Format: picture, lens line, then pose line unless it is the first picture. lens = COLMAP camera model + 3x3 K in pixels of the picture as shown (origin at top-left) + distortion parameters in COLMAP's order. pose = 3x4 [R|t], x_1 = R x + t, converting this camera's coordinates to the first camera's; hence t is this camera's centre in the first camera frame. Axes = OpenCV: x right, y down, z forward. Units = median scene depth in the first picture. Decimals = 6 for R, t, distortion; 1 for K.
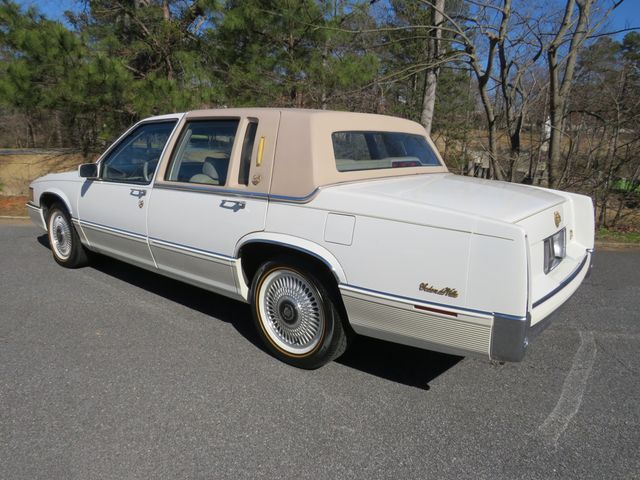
lens RADIAL K [[460.0, 0, 309.4], [0, 460.0, 242.2], [0, 0, 1]] dist [-0.043677, 0.035255]
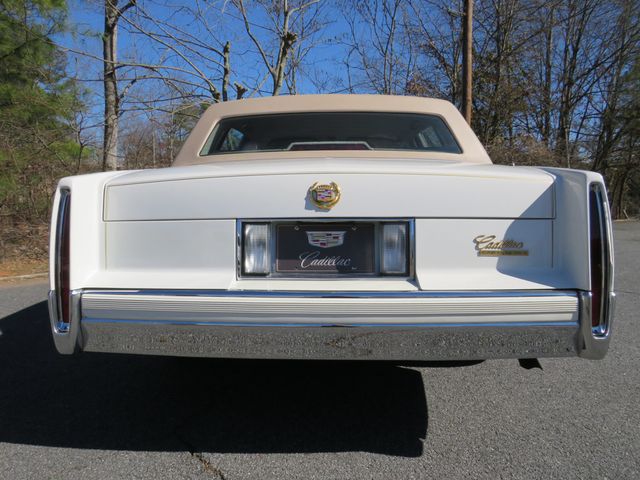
lens RADIAL K [[472.3, 0, 321.6], [0, 472.3, 224.0], [0, 0, 1]] dist [-0.028242, 0.000720]
pose [[0.668439, -0.065376, 0.740888, -0.960549], [0.179820, 0.980783, -0.075691, 0.045682], [-0.721702, 0.183821, 0.667350, 0.299344]]
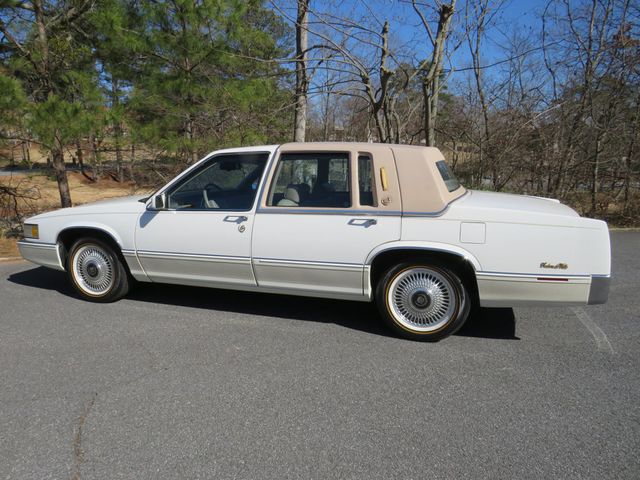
lens RADIAL K [[460.0, 0, 309.4], [0, 460.0, 242.2], [0, 0, 1]] dist [-0.043677, 0.035255]
pose [[0.935968, -0.087550, 0.341027, -0.615483], [0.098052, 0.995088, -0.013644, -0.020665], [-0.338157, 0.046209, 0.939954, -0.102558]]
